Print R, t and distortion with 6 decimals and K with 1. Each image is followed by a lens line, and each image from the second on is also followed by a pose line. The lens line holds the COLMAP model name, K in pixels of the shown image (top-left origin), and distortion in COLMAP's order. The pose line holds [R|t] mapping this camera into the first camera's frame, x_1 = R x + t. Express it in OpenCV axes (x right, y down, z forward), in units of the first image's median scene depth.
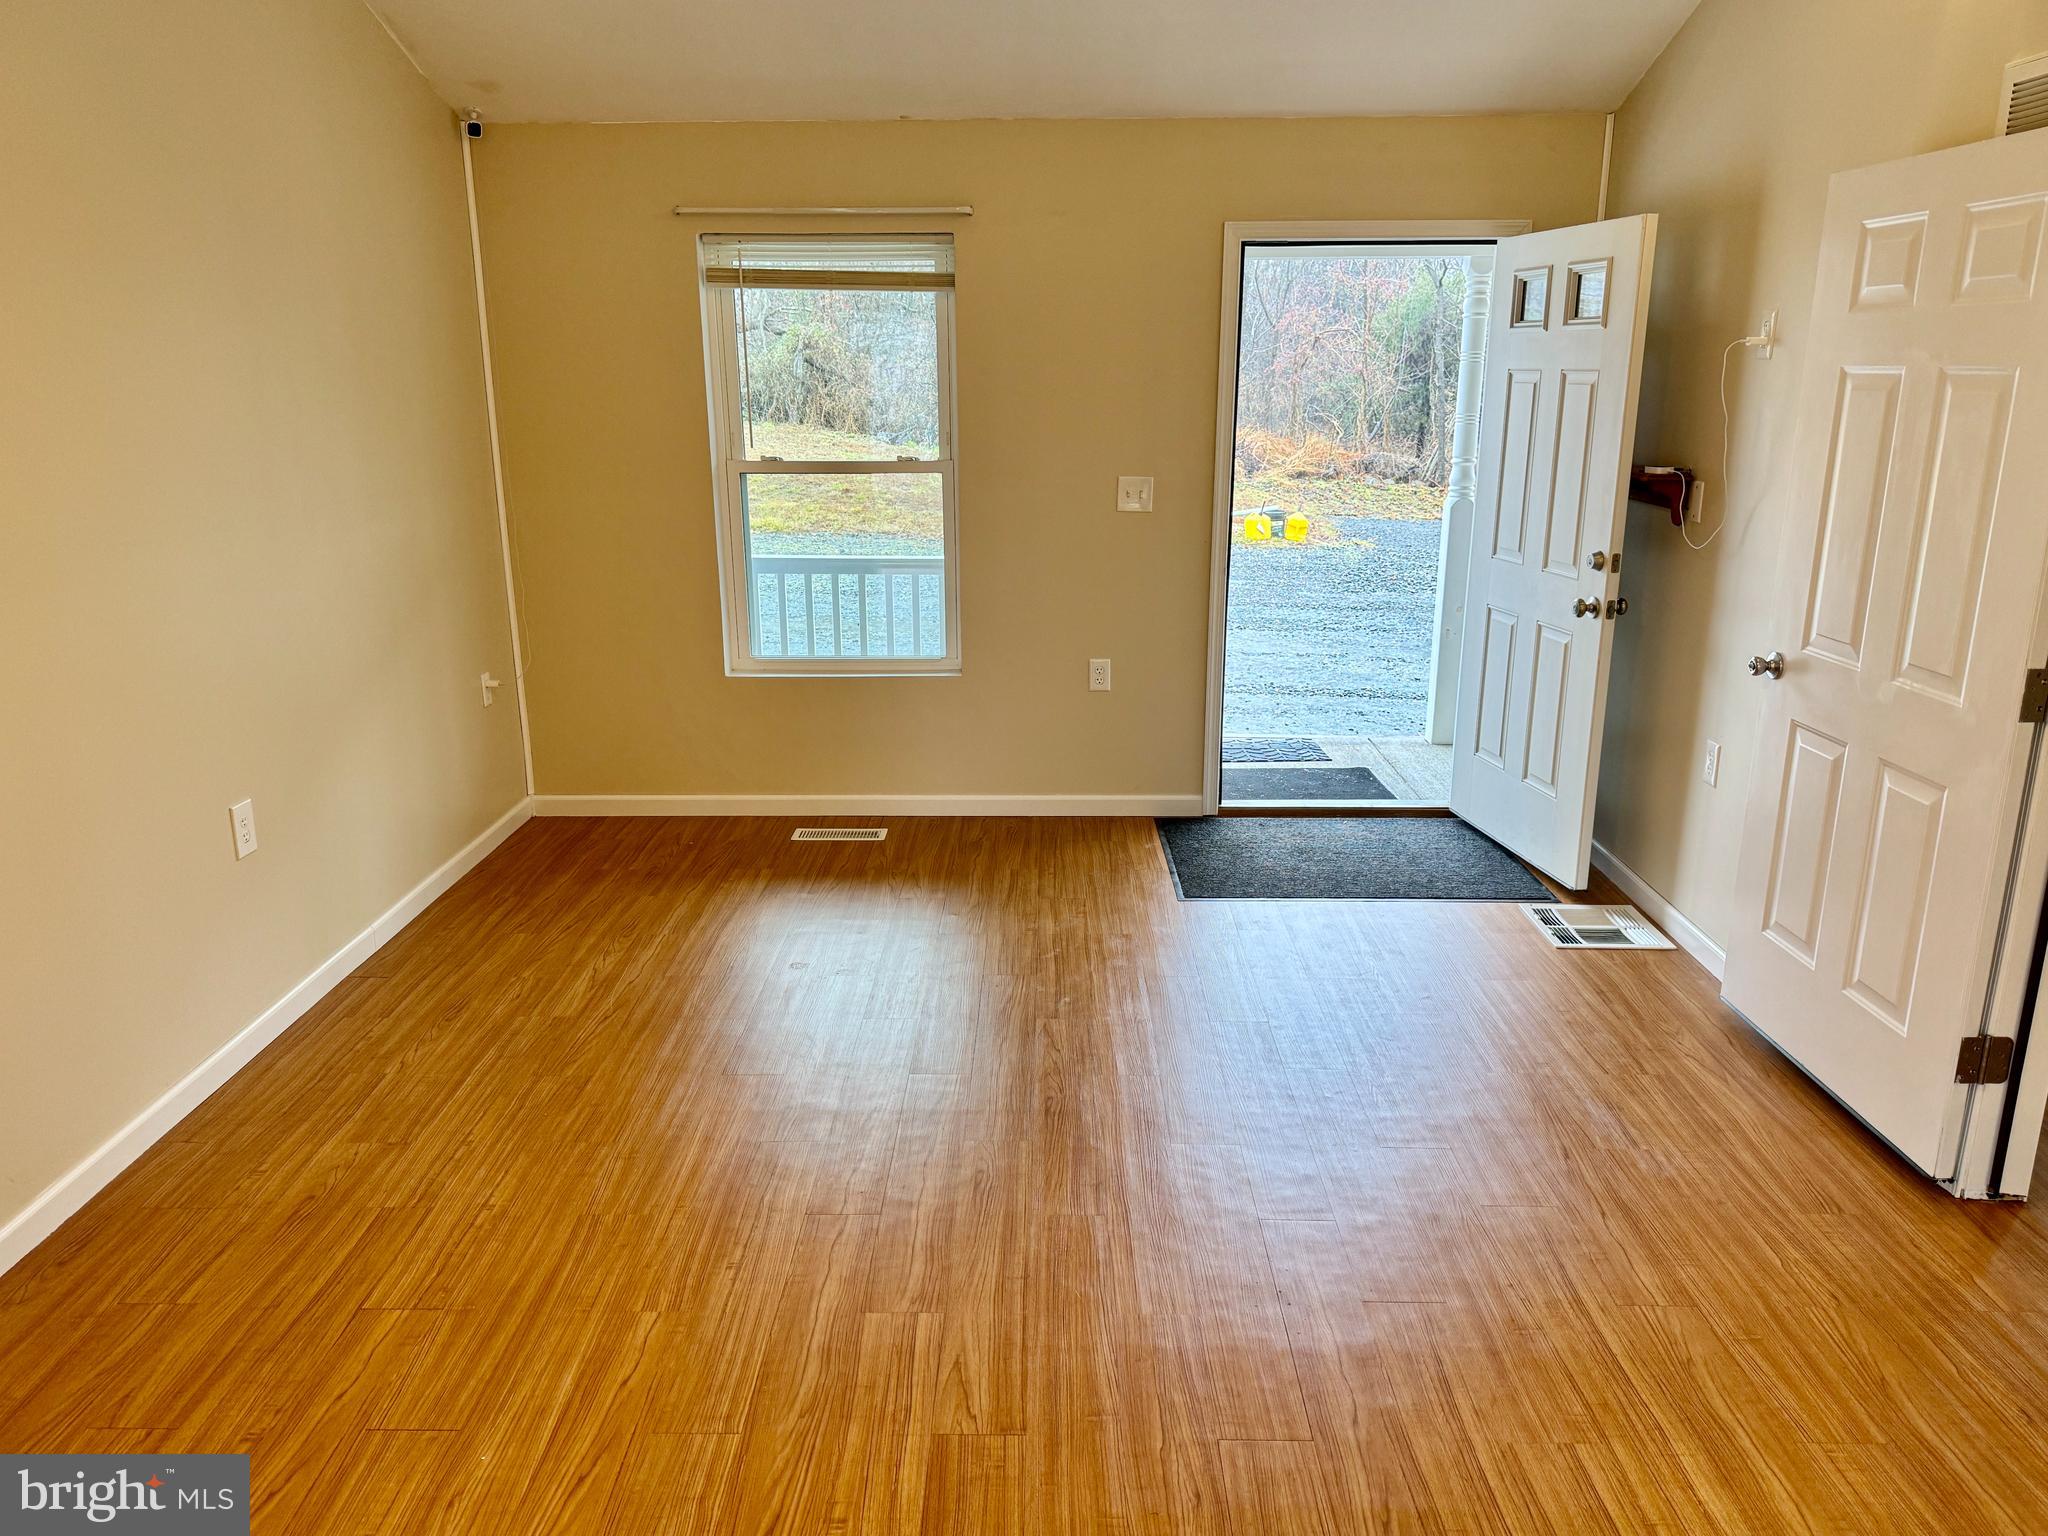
lens RADIAL K [[1465.7, 0, 1021.9], [0, 1465.7, 780.1], [0, 0, 1]] dist [0.040818, -0.037129]
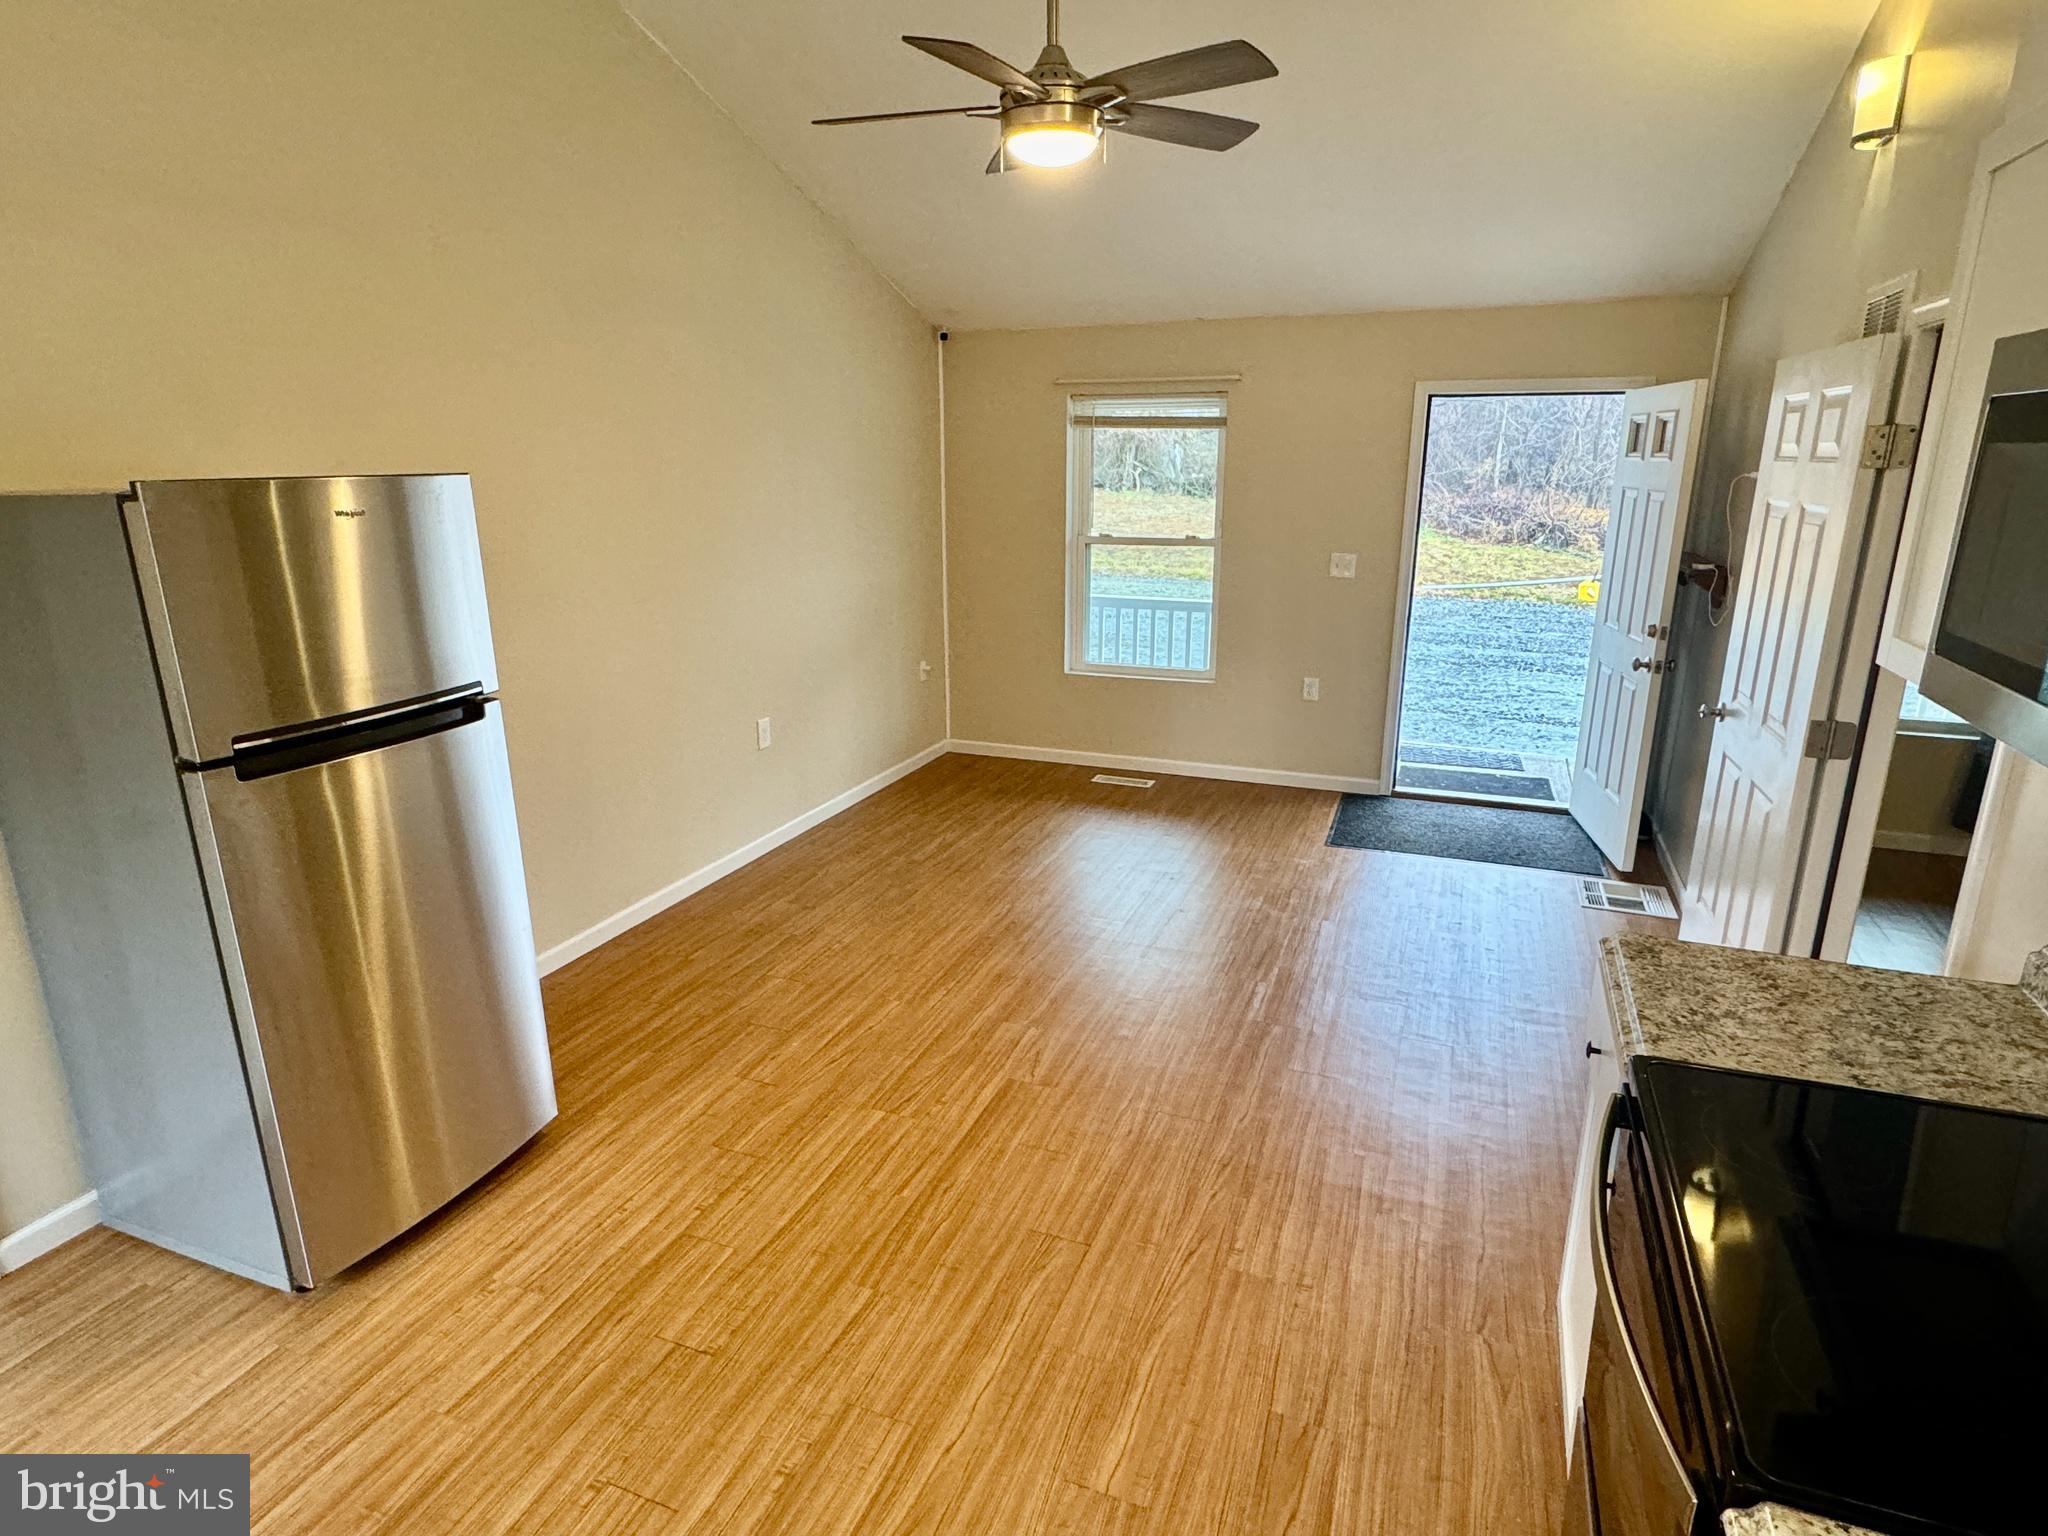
lens RADIAL K [[1117.7, 0, 1023.4], [0, 1117.7, 771.3], [0, 0, 1]] dist [0.000839, 0.000157]
pose [[0.936007, 0.098770, -0.337840, 0.192040], [-0.097555, 0.995017, 0.020621, 0.014878], [0.338193, 0.013657, 0.940978, -0.154589]]
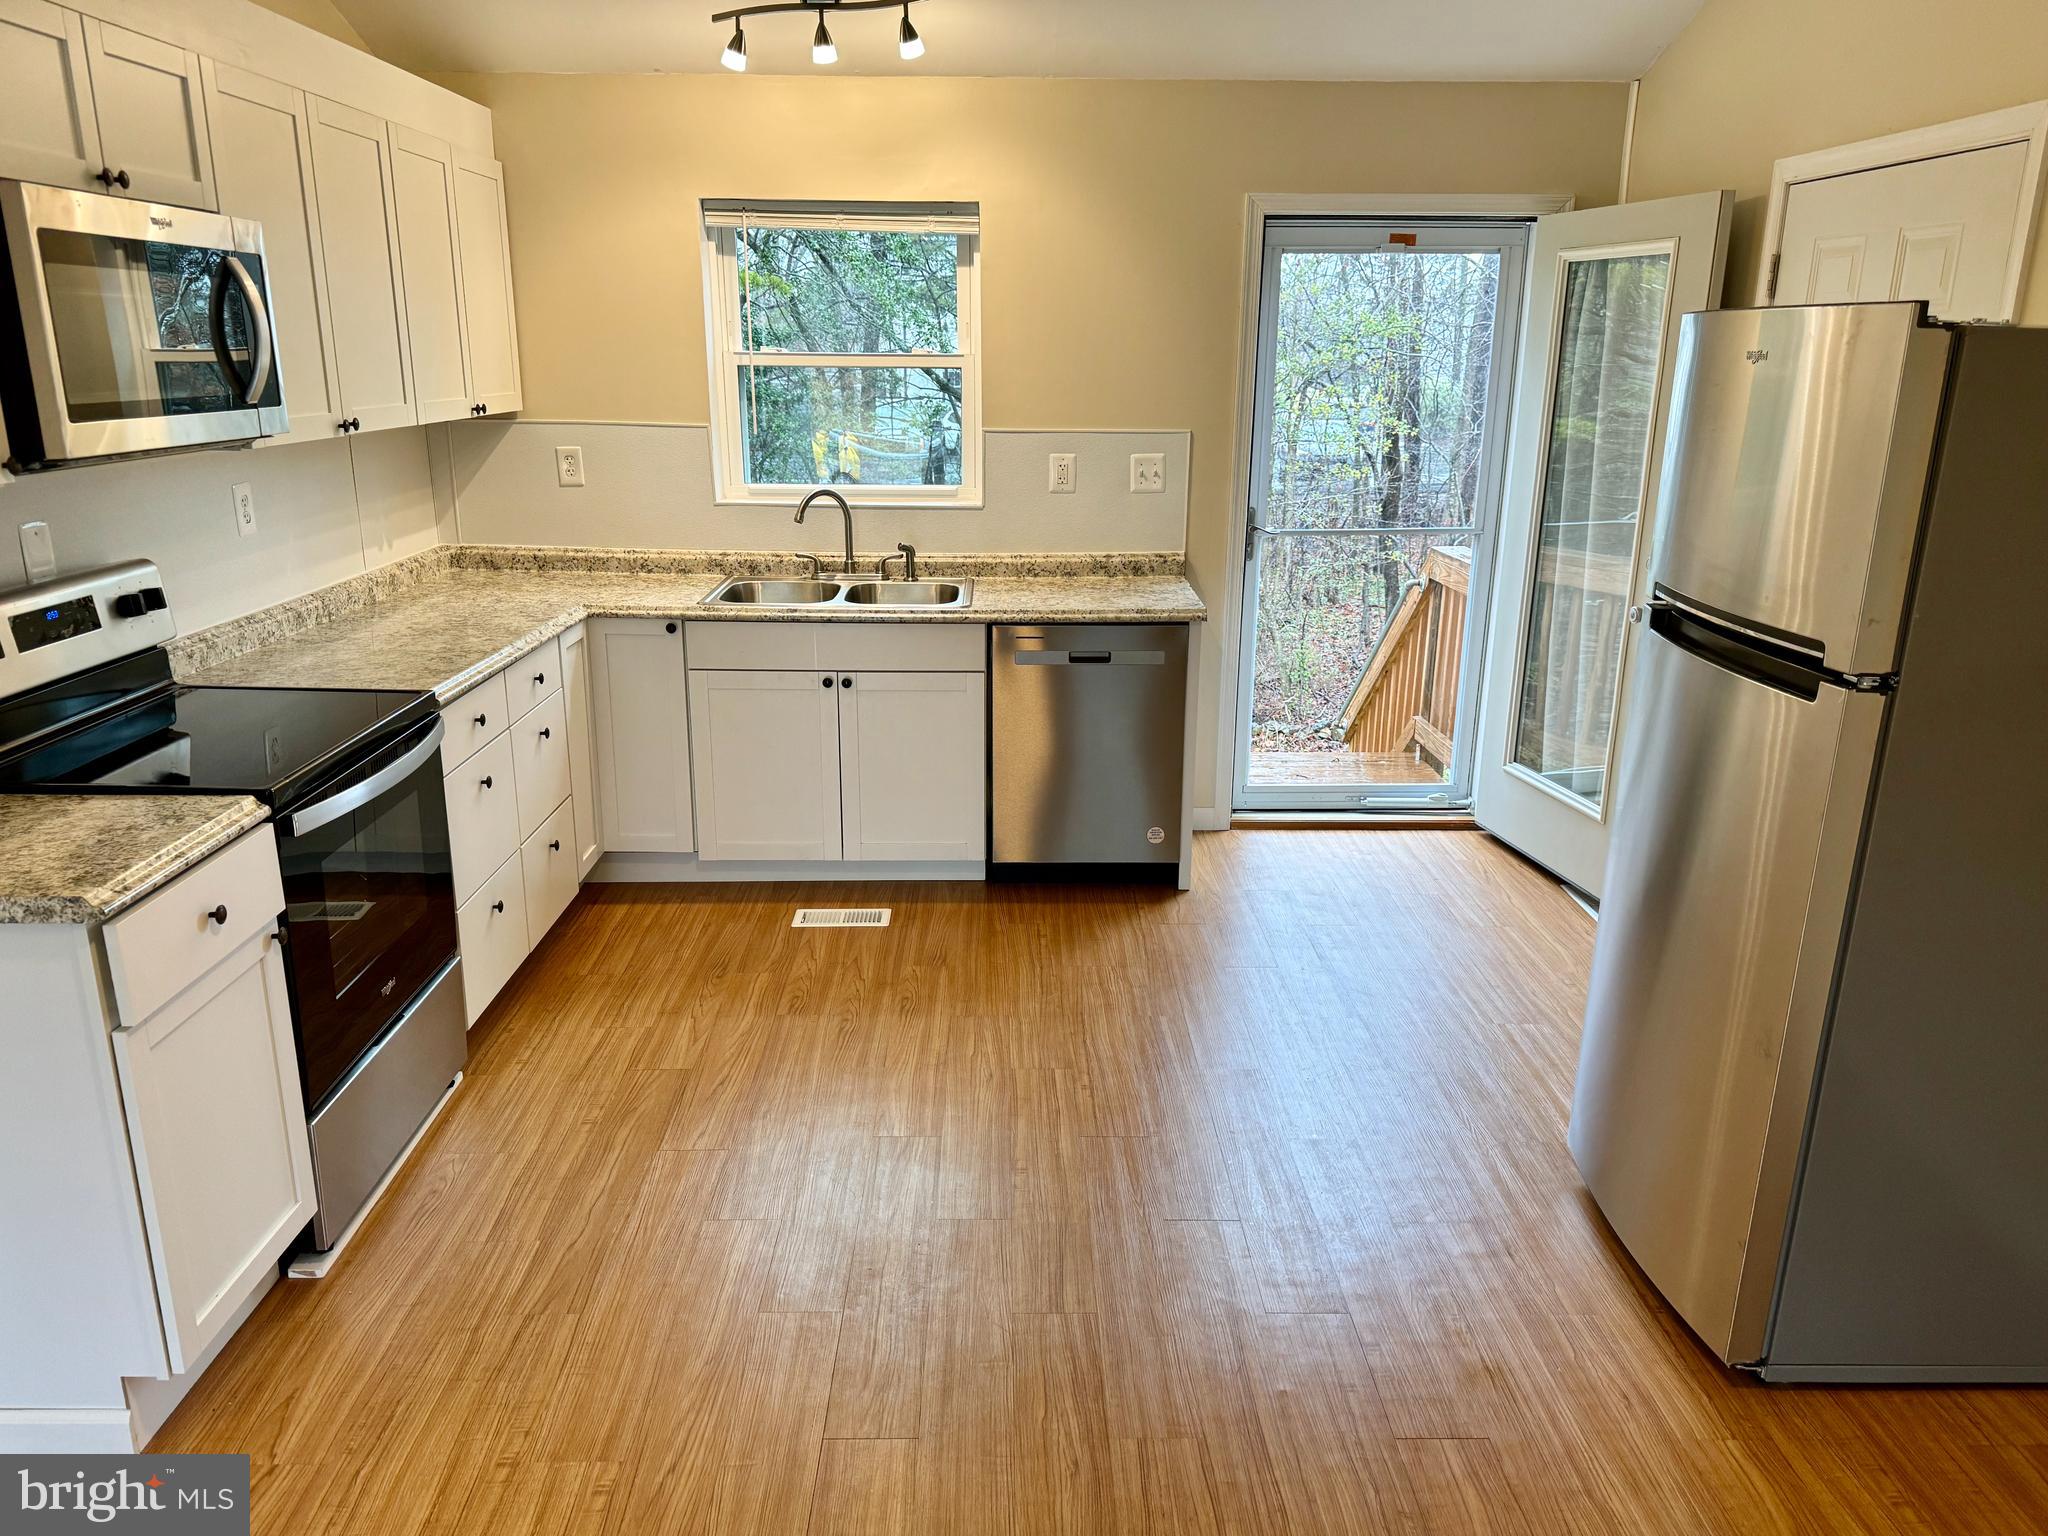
lens RADIAL K [[1453.6, 0, 1023.8], [0, 1453.6, 776.0], [0, 0, 1]] dist [0.126355, -0.191103]
pose [[-0.999405, 0.008027, -0.033556, 0.010622], [-0.011097, 0.846113, 0.532889, -0.195905], [0.032670, 0.532944, -0.845520, 0.667620]]
